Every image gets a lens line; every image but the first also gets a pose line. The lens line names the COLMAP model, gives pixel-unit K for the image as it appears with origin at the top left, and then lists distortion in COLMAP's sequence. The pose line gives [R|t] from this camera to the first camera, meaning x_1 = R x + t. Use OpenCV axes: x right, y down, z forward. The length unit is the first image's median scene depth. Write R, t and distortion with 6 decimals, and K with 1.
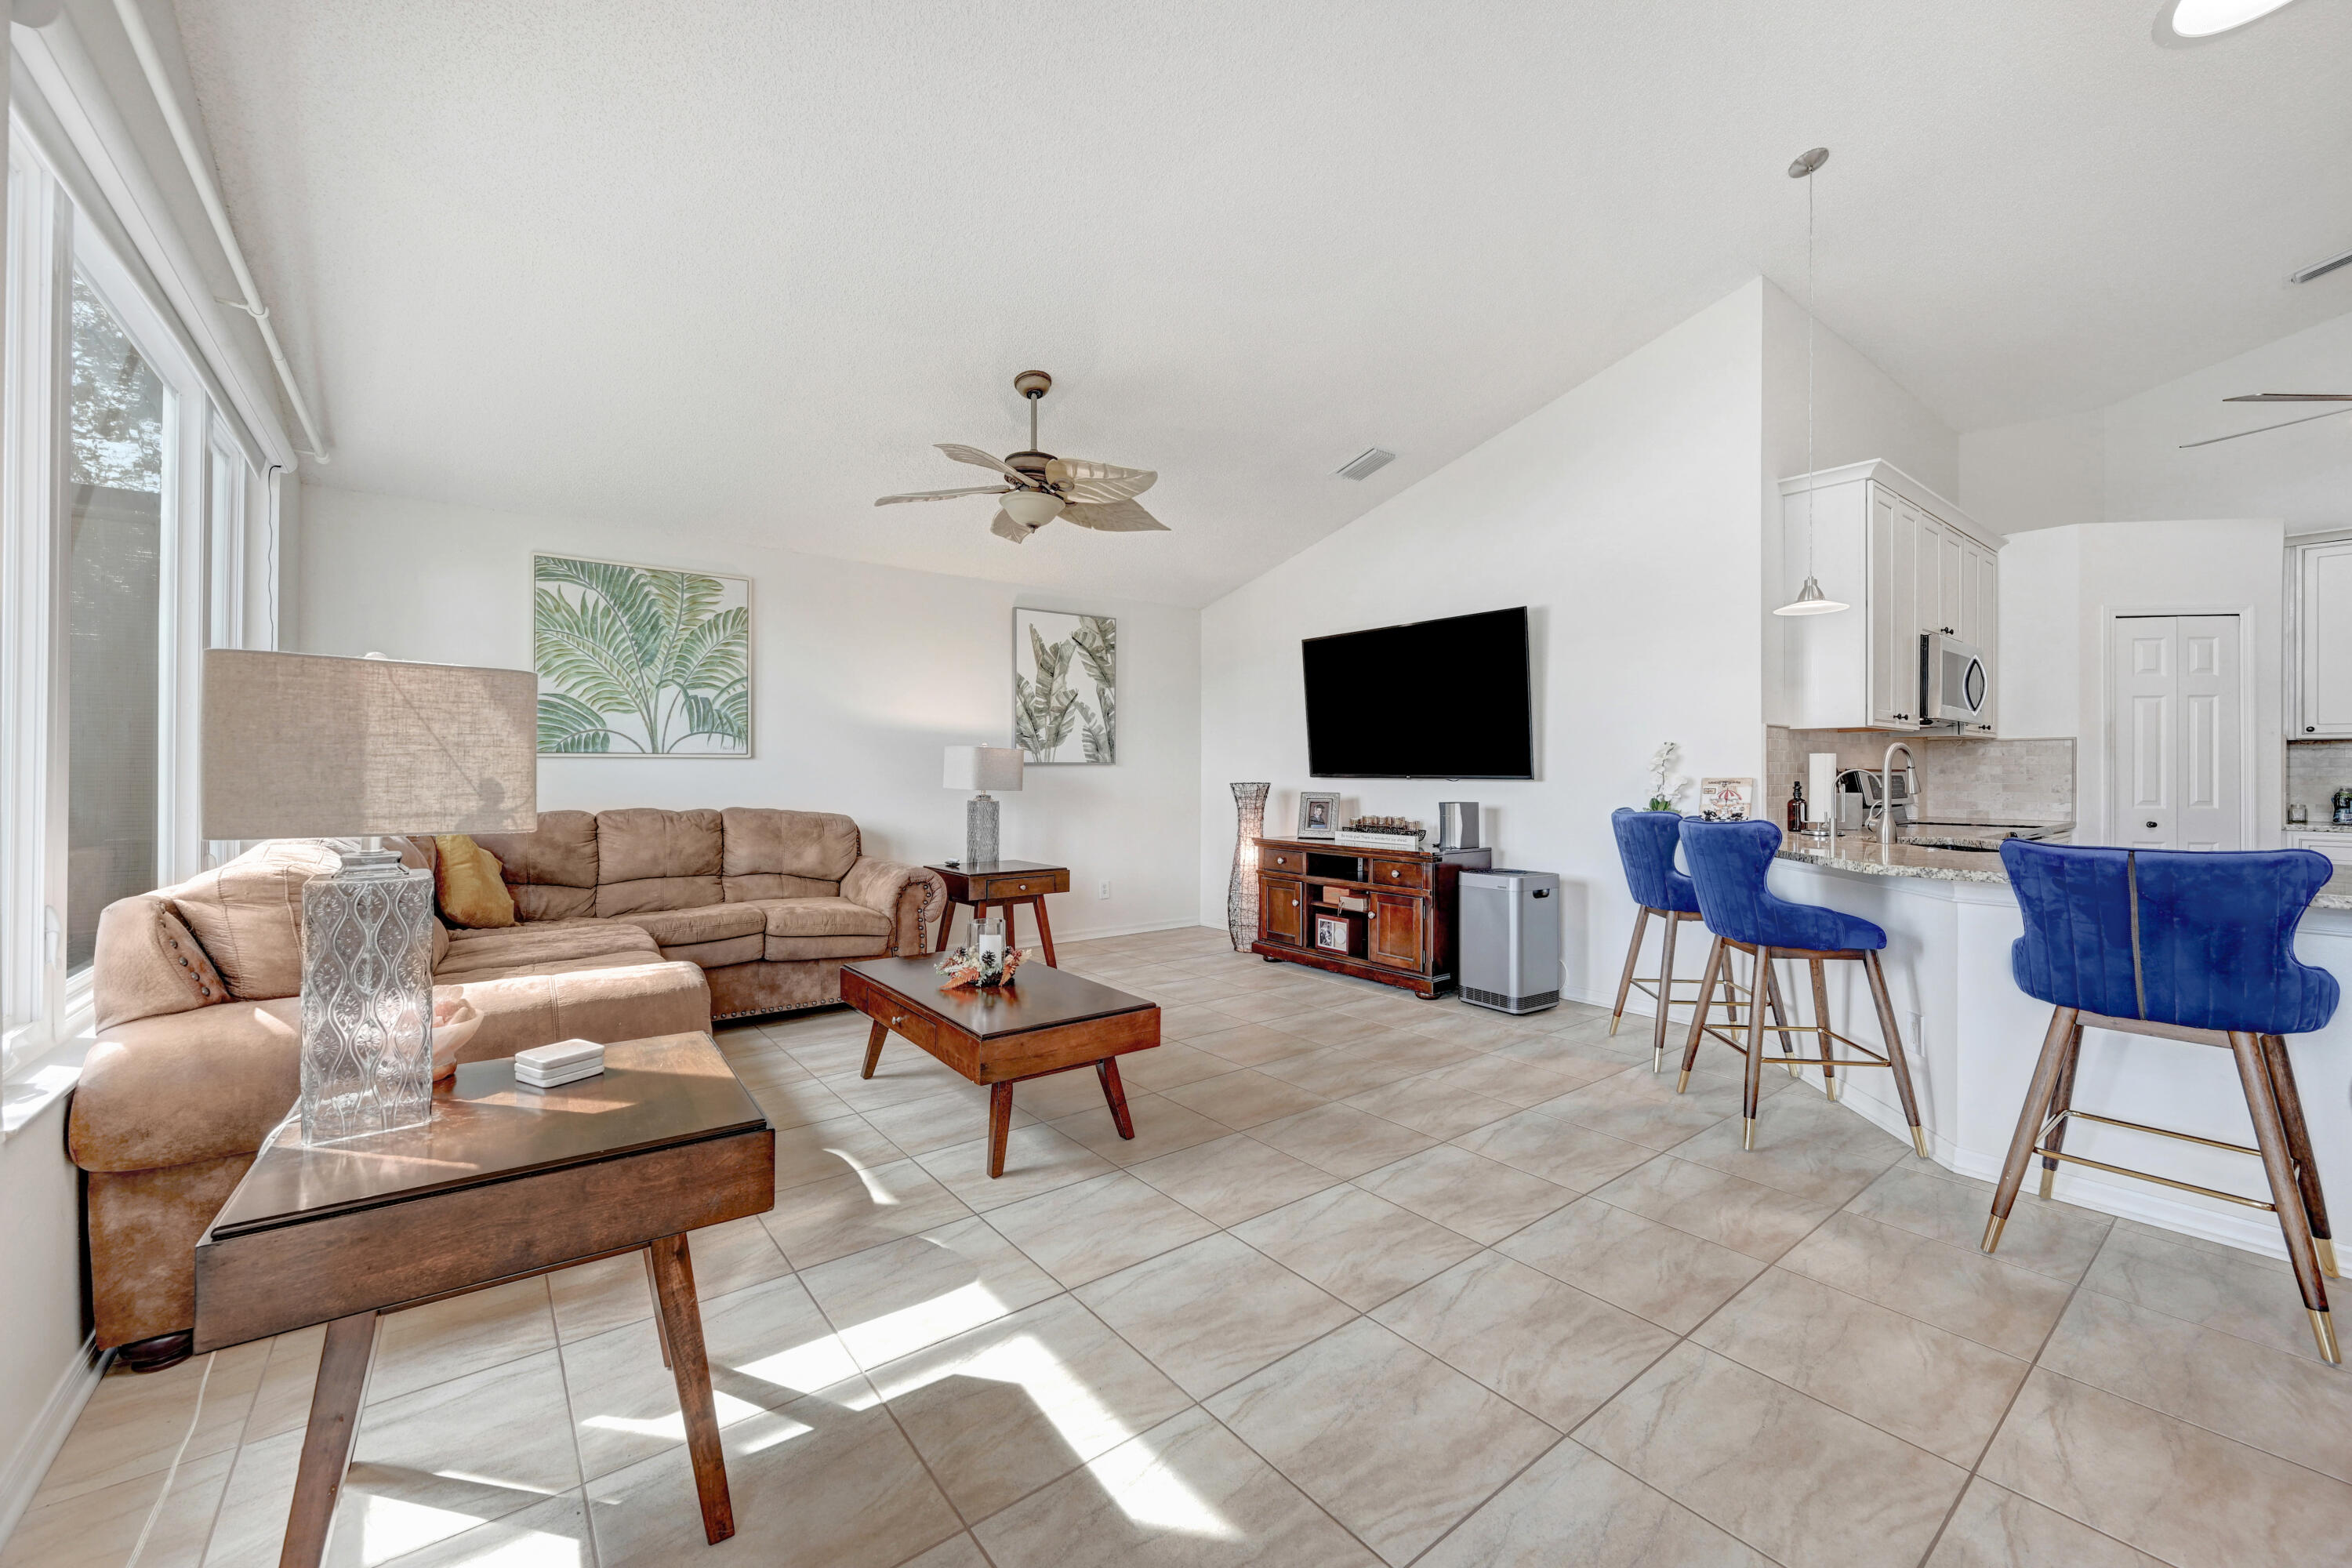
lens RADIAL K [[914.2, 0, 1149.6], [0, 914.2, 776.6], [0, 0, 1]] dist [-0.000278, 0.000107]
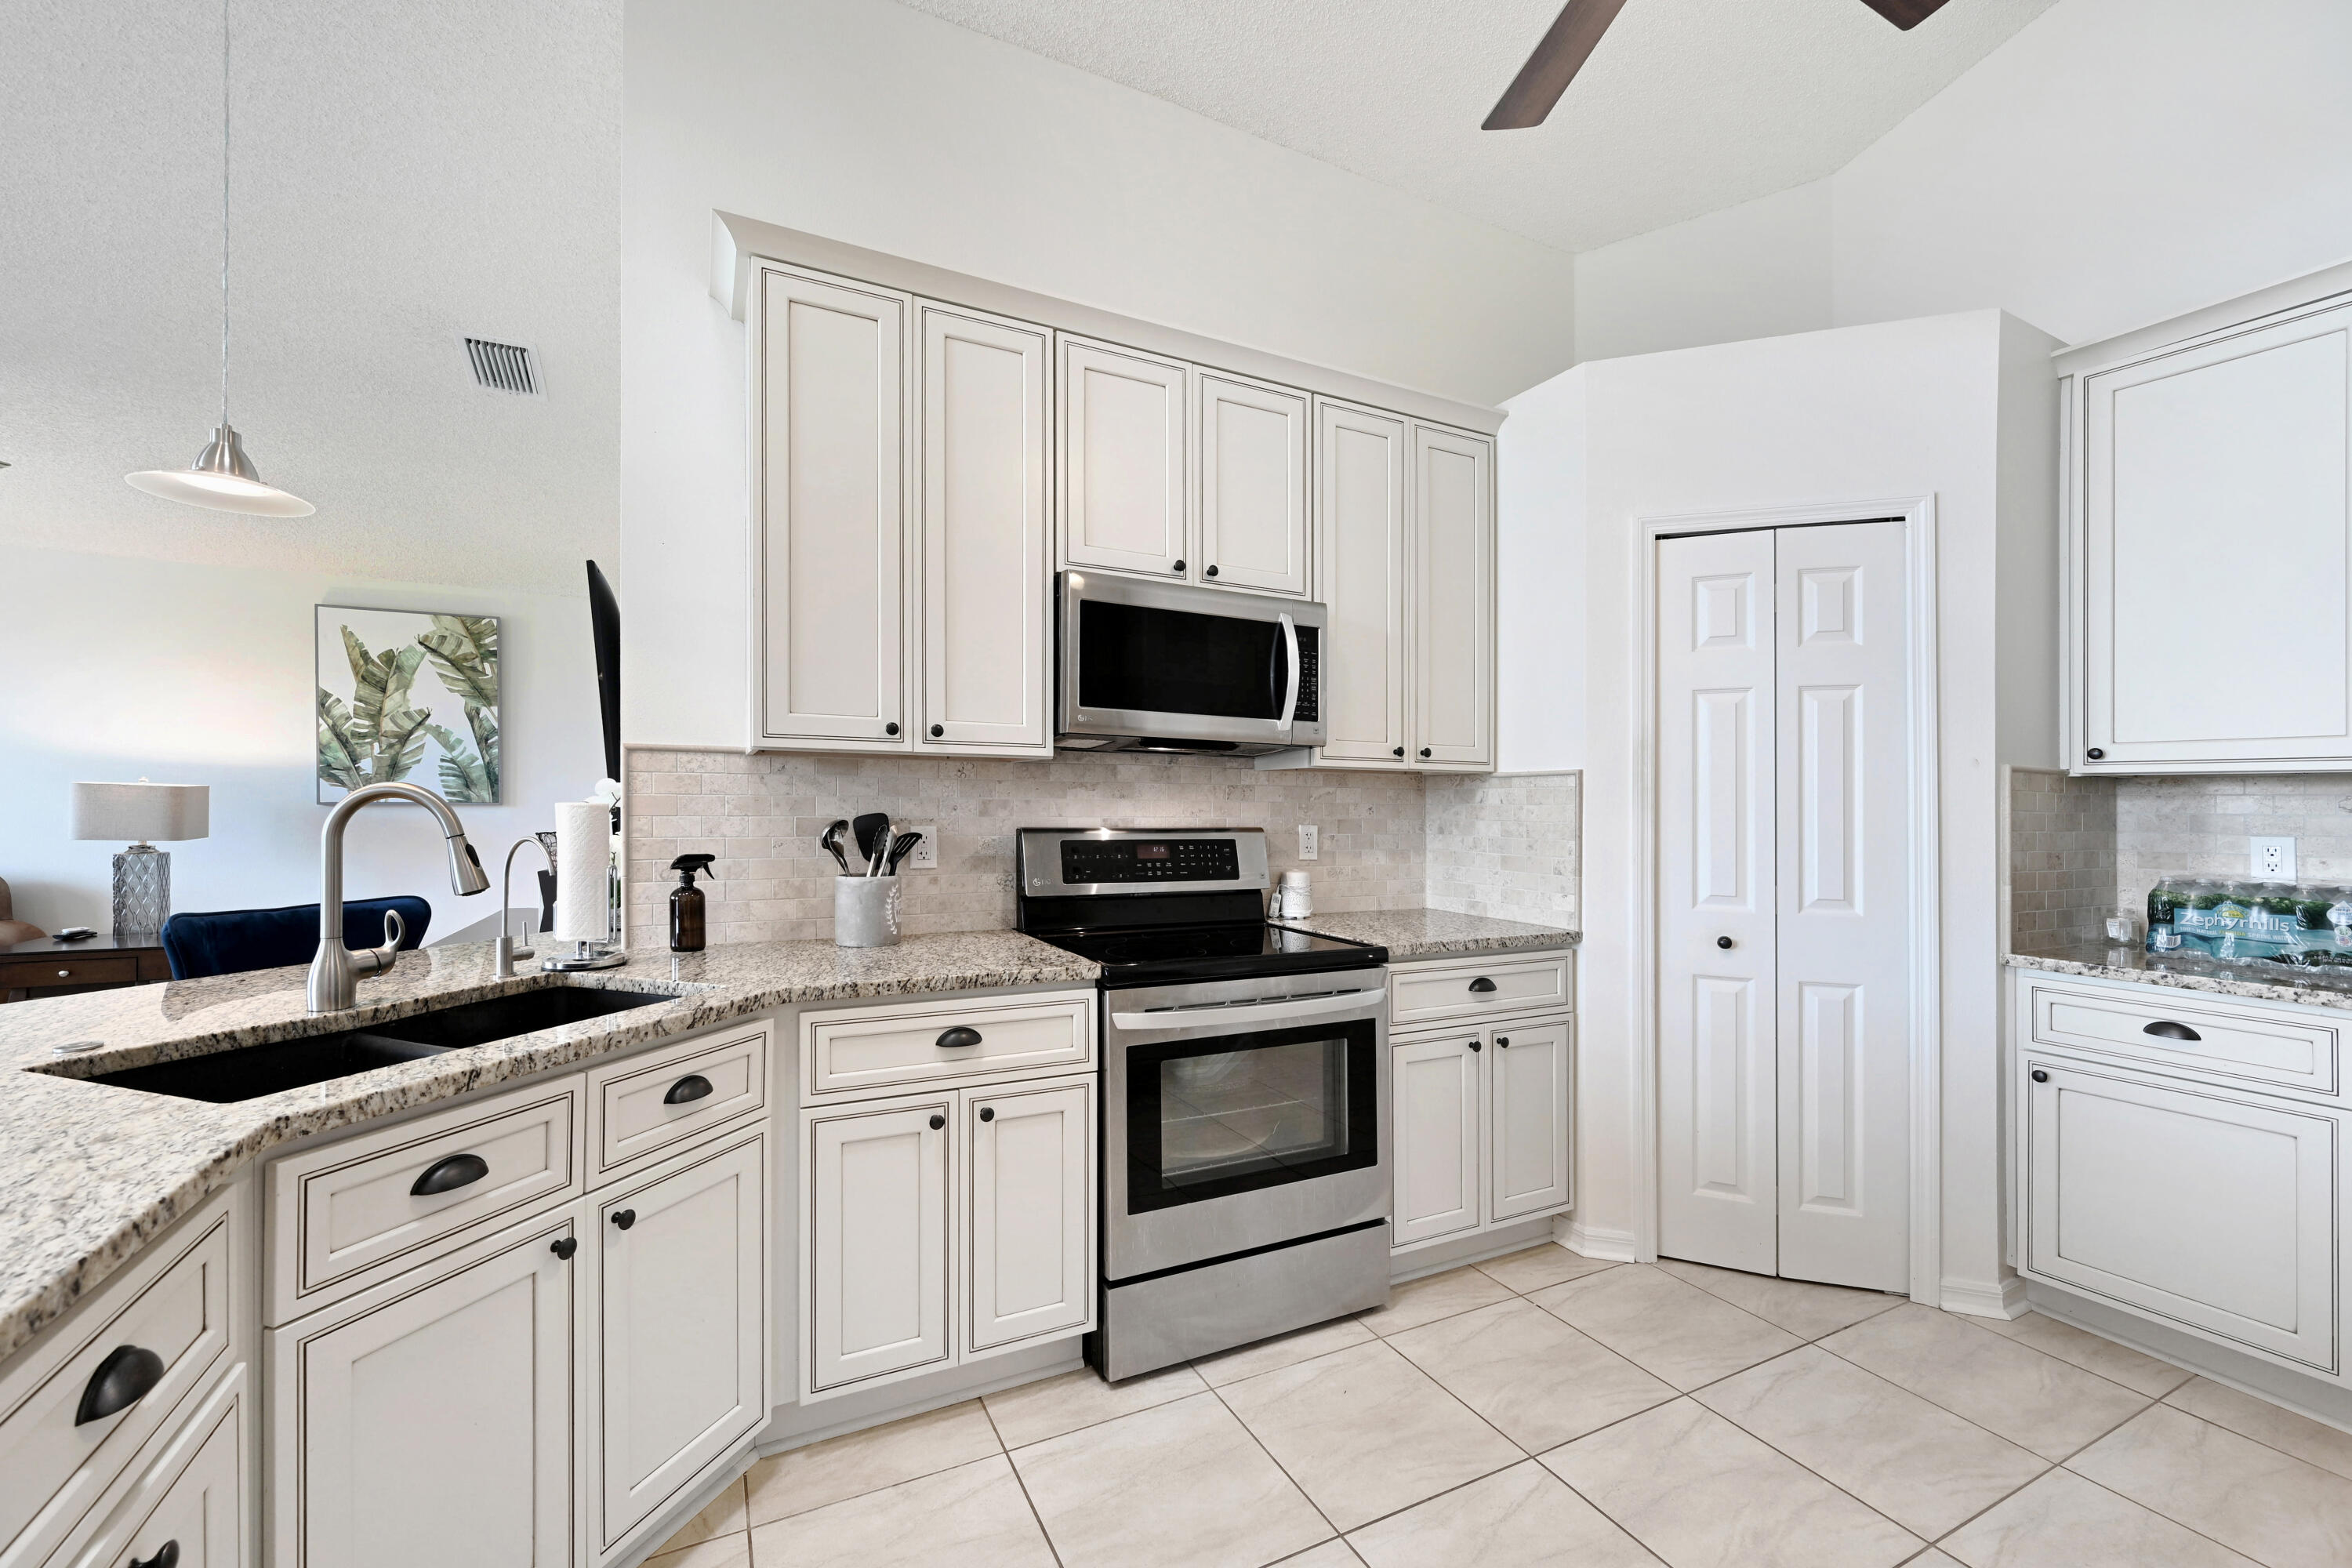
lens RADIAL K [[951.4, 0, 1130.0], [0, 951.4, 784.3], [0, 0, 1]] dist [-0.001212, -0.000353]
pose [[0.981511, 0.003103, -0.191382, 0.884386], [-0.008330, 0.999614, -0.026511, -0.018797], [0.191226, 0.027615, 0.981158, 0.423742]]
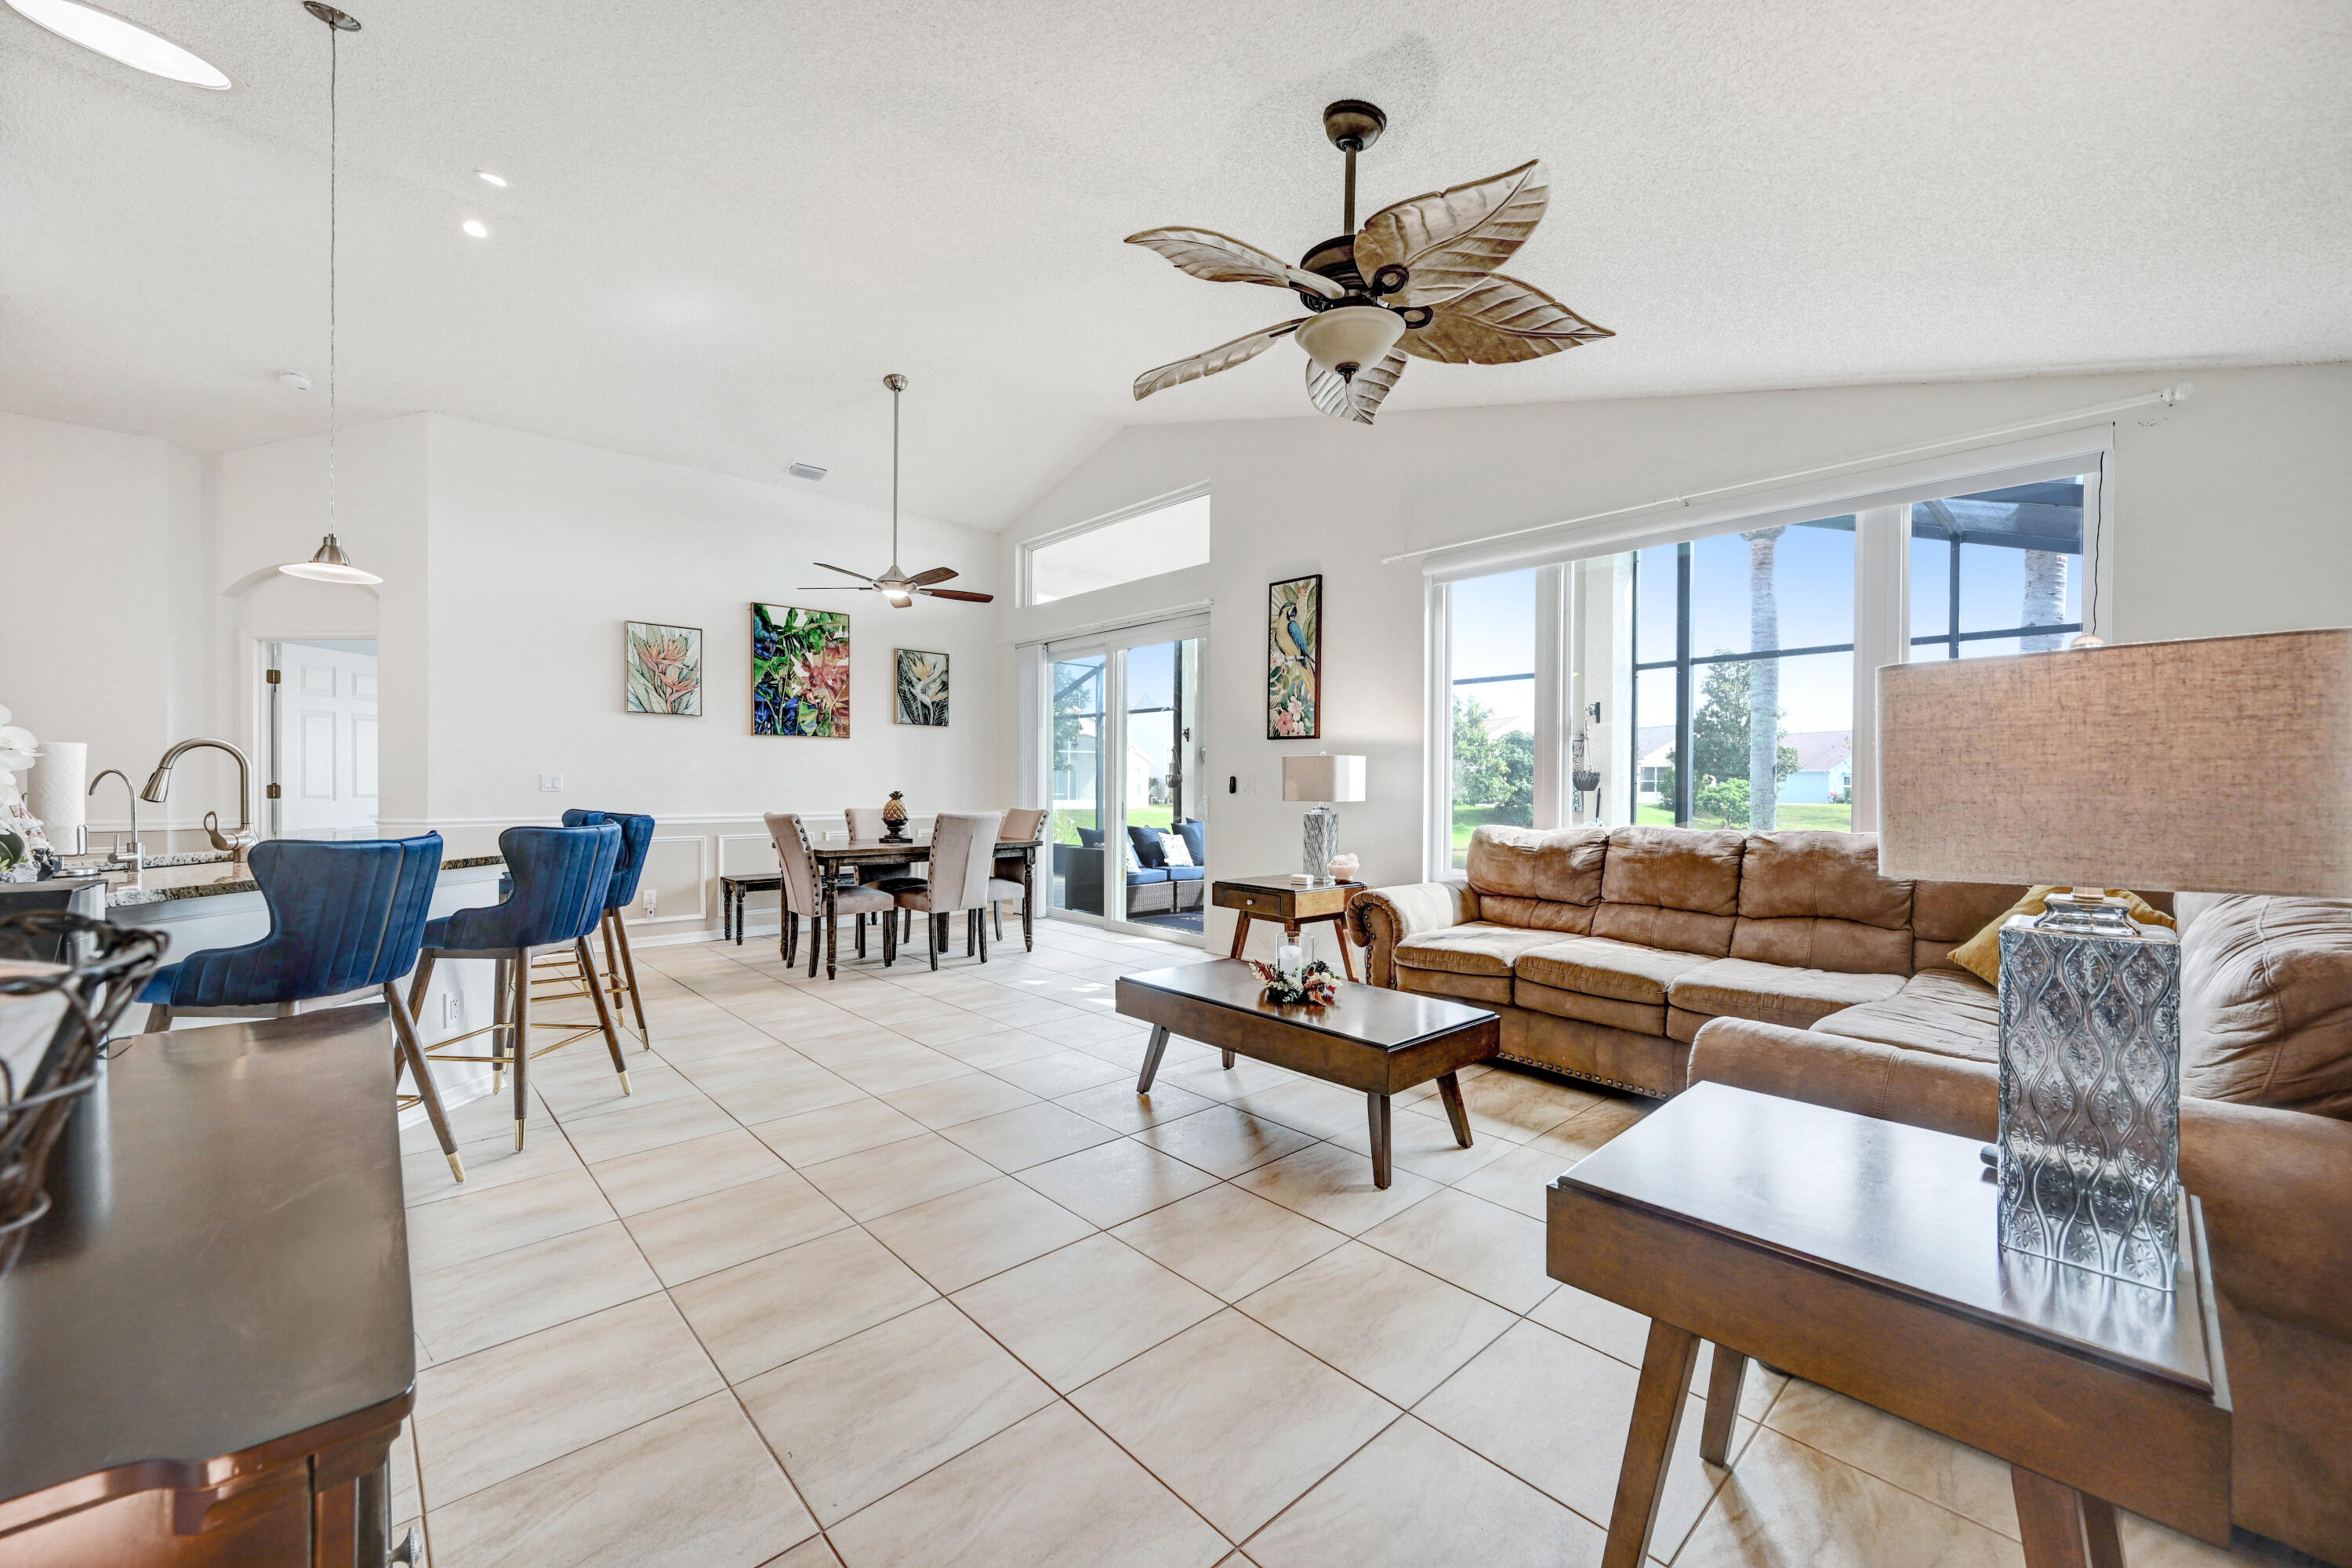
lens RADIAL K [[917.3, 0, 1143.4], [0, 917.3, 782.3], [0, 0, 1]] dist [-0.000210, -0.000070]
pose [[-0.997163, -0.005959, -0.075042, 0.039415], [-0.006300, 0.999971, 0.004304, -0.007215], [0.075014, 0.004764, -0.997171, 1.300832]]
